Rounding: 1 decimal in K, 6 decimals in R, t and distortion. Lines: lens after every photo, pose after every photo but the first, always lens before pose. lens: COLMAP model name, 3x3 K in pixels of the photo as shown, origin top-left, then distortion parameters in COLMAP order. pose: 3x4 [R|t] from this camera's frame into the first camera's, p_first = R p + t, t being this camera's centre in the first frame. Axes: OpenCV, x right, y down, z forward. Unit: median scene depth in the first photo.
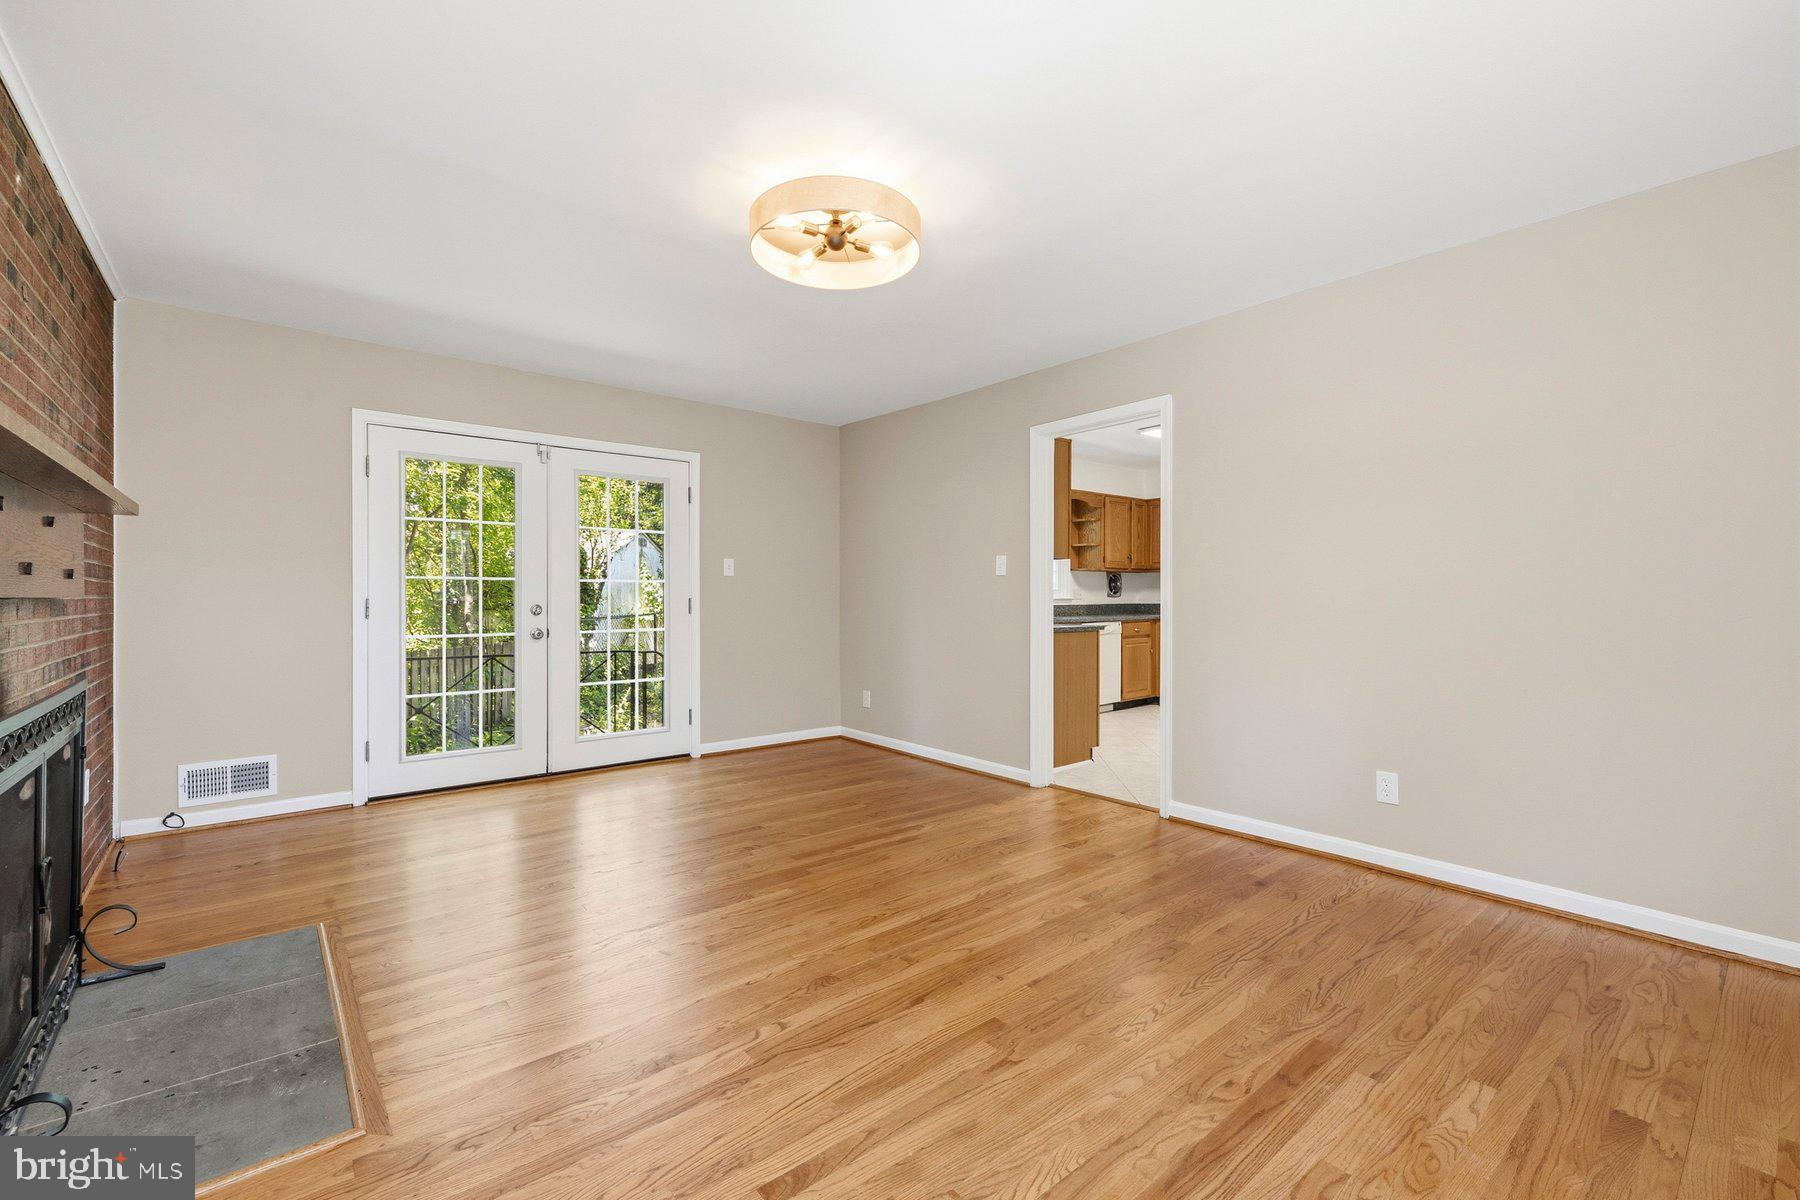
lens RADIAL K [[761.5, 0, 899.3], [0, 761.5, 596.3], [0, 0, 1]] dist [-0.000270, -0.000146]
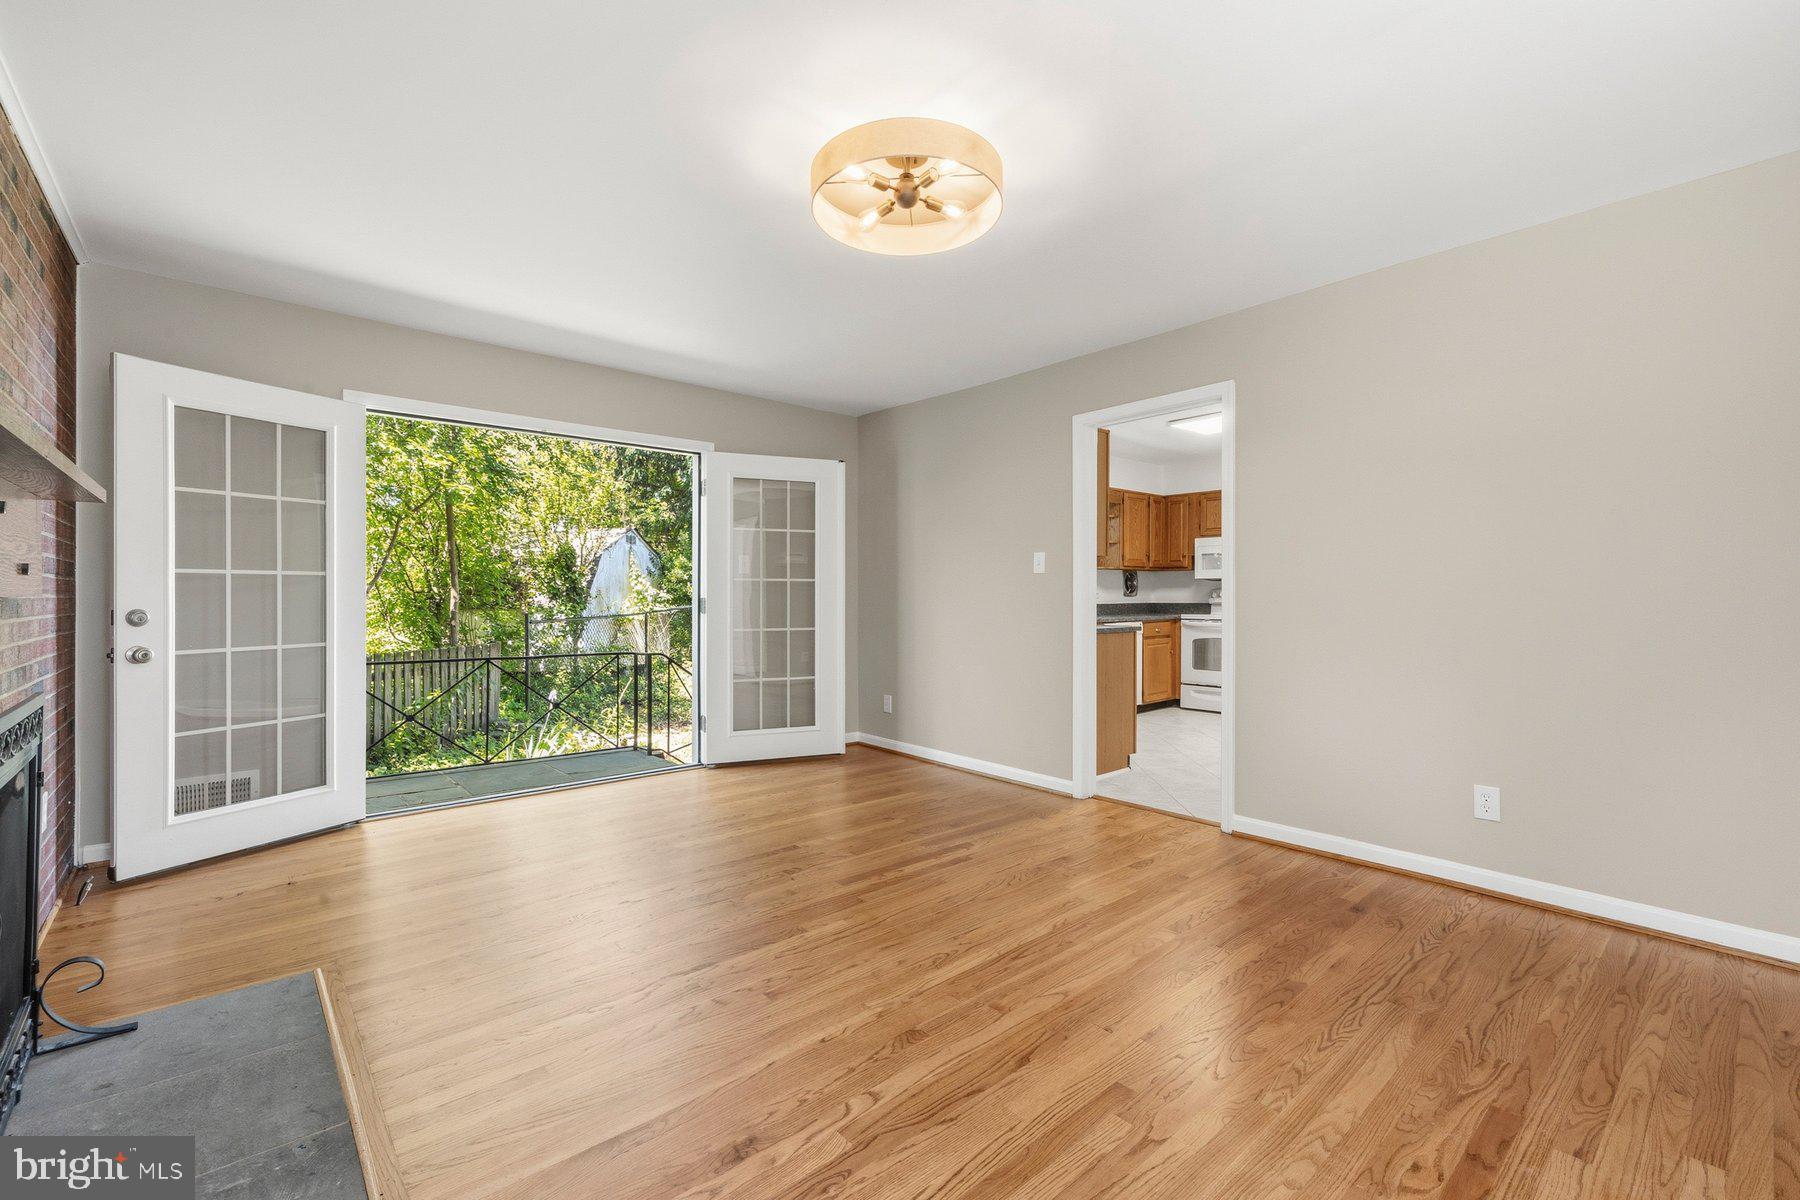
lens RADIAL K [[764.1, 0, 899.0], [0, 764.1, 594.2], [0, 0, 1]] dist [-0.000393, 0.000077]
pose [[0.999751, 0.000508, 0.022304, -0.103853], [-0.000479, 0.999999, -0.001267, -0.000515], [-0.022304, 0.001256, 0.999750, 0.098552]]
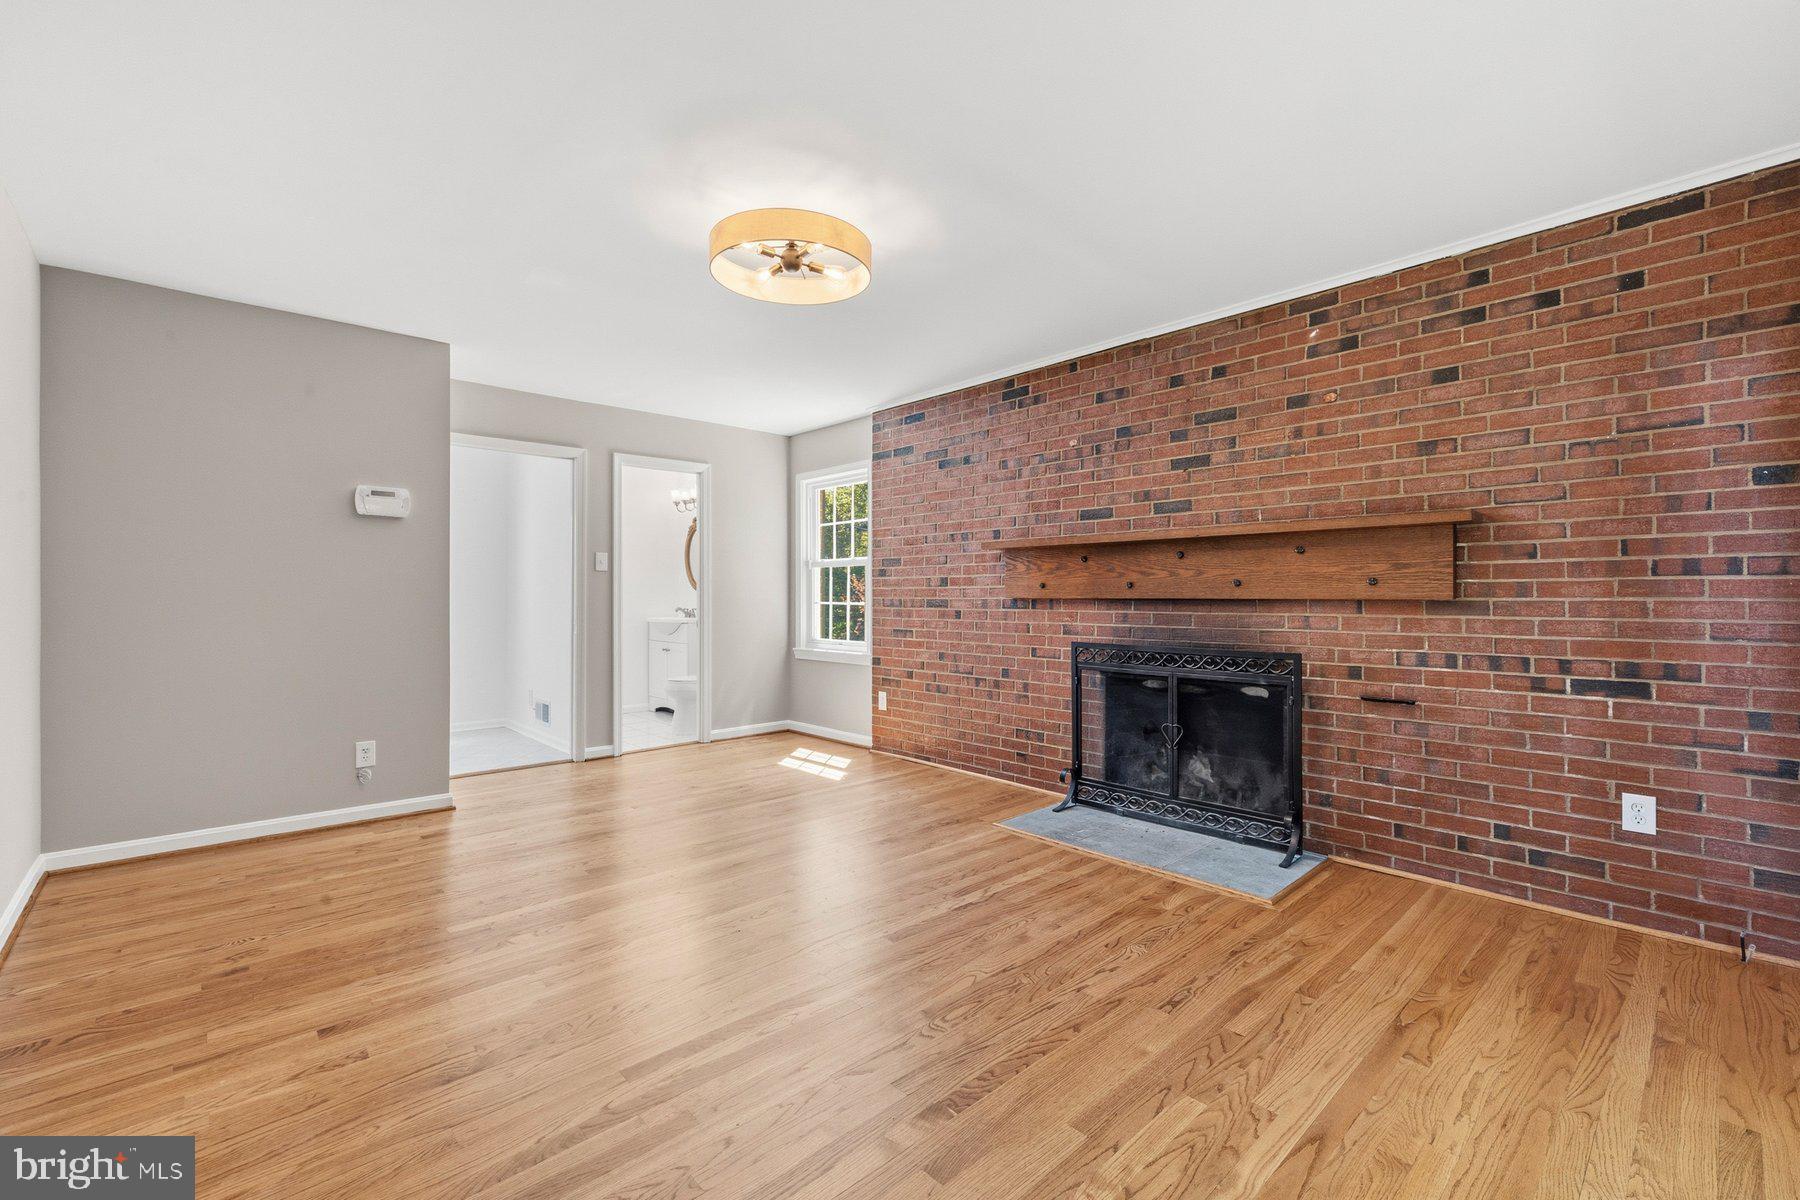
lens RADIAL K [[761.5, 0, 899.3], [0, 761.5, 596.3], [0, 0, 1]] dist [-0.000270, -0.000146]
pose [[-0.998802, -0.000912, -0.048927, -0.168519], [-0.000879, 0.999999, -0.000705, -0.001127], [0.048927, -0.000661, -0.998802, 1.914575]]
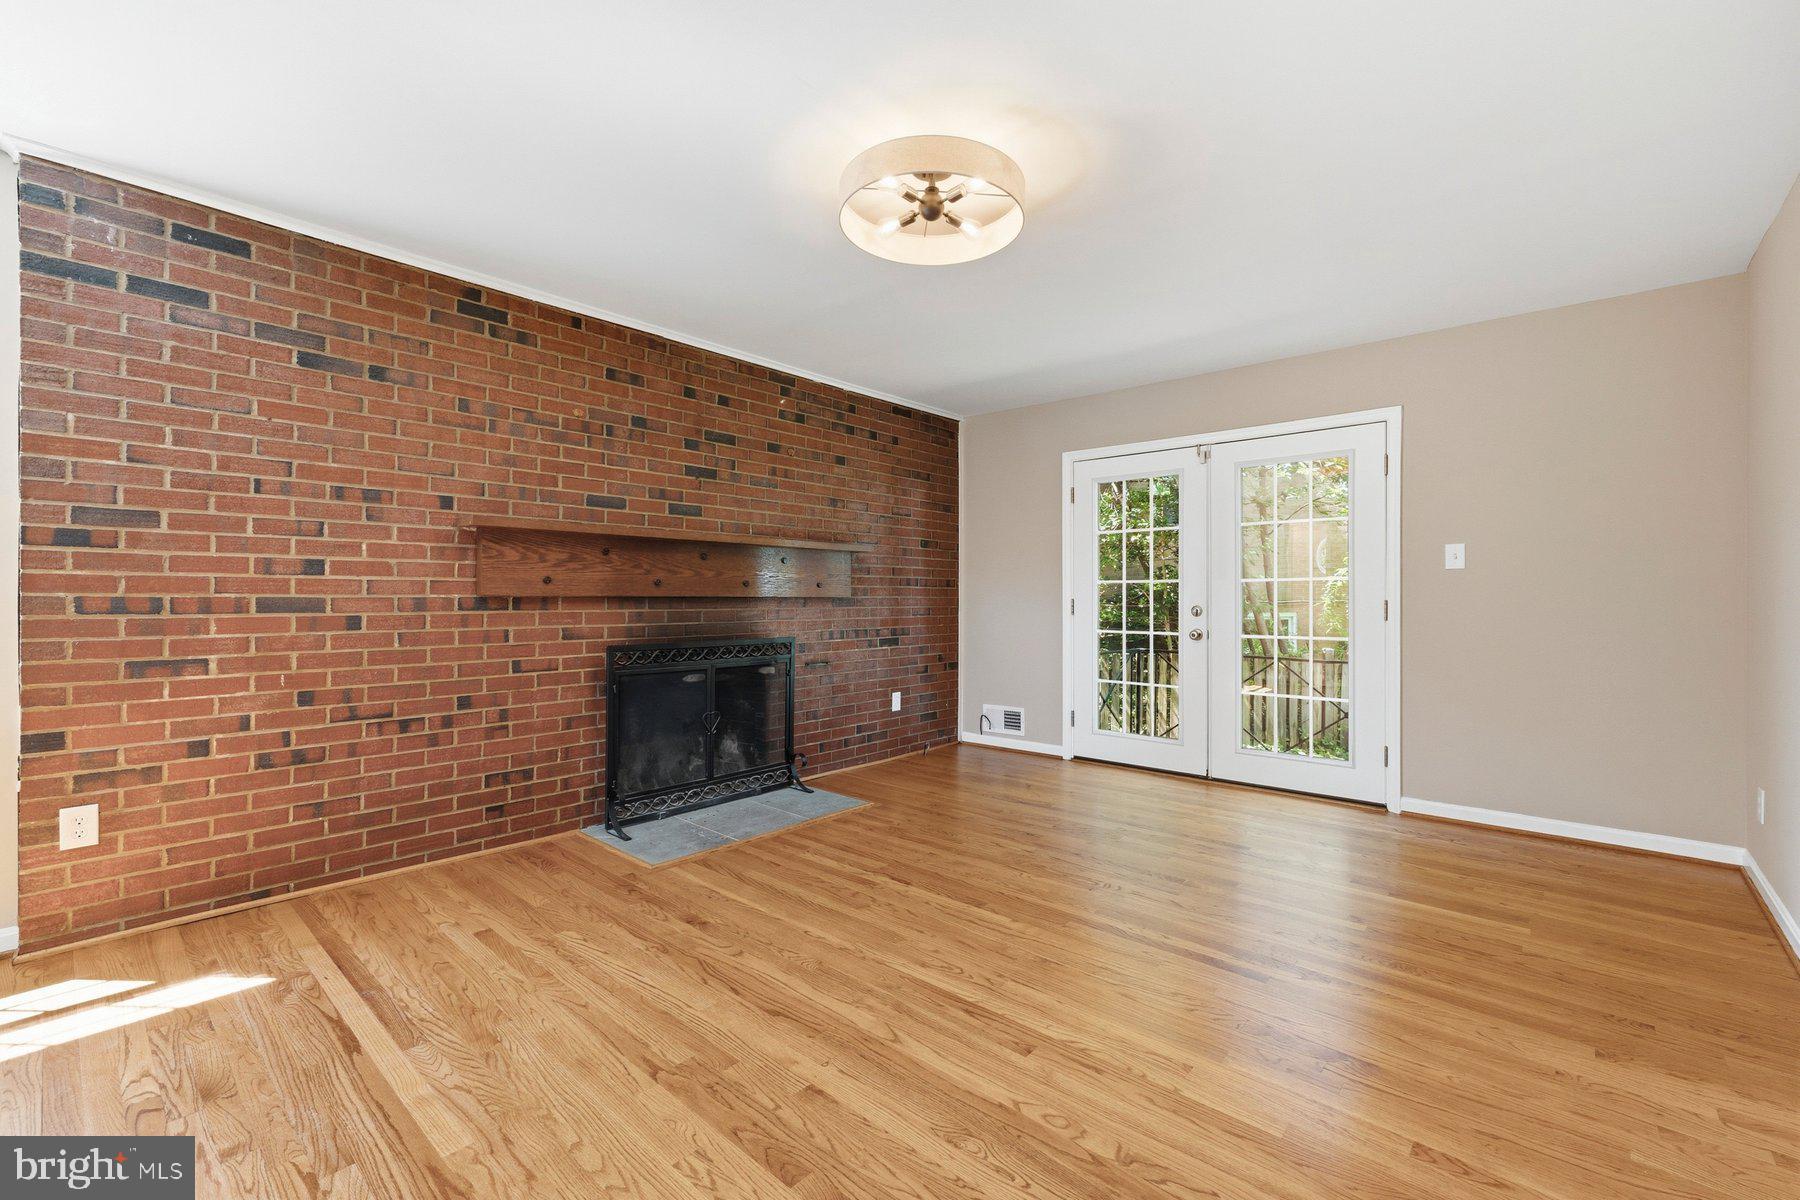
lens RADIAL K [[761.5, 0, 899.3], [0, 761.5, 596.3], [0, 0, 1]] dist [-0.000270, -0.000146]
pose [[0.146756, -0.000939, -0.989172, 0.761688], [-0.003339, 0.999993, -0.001445, 0.001825], [0.989167, 0.003514, 0.146752, 0.766950]]
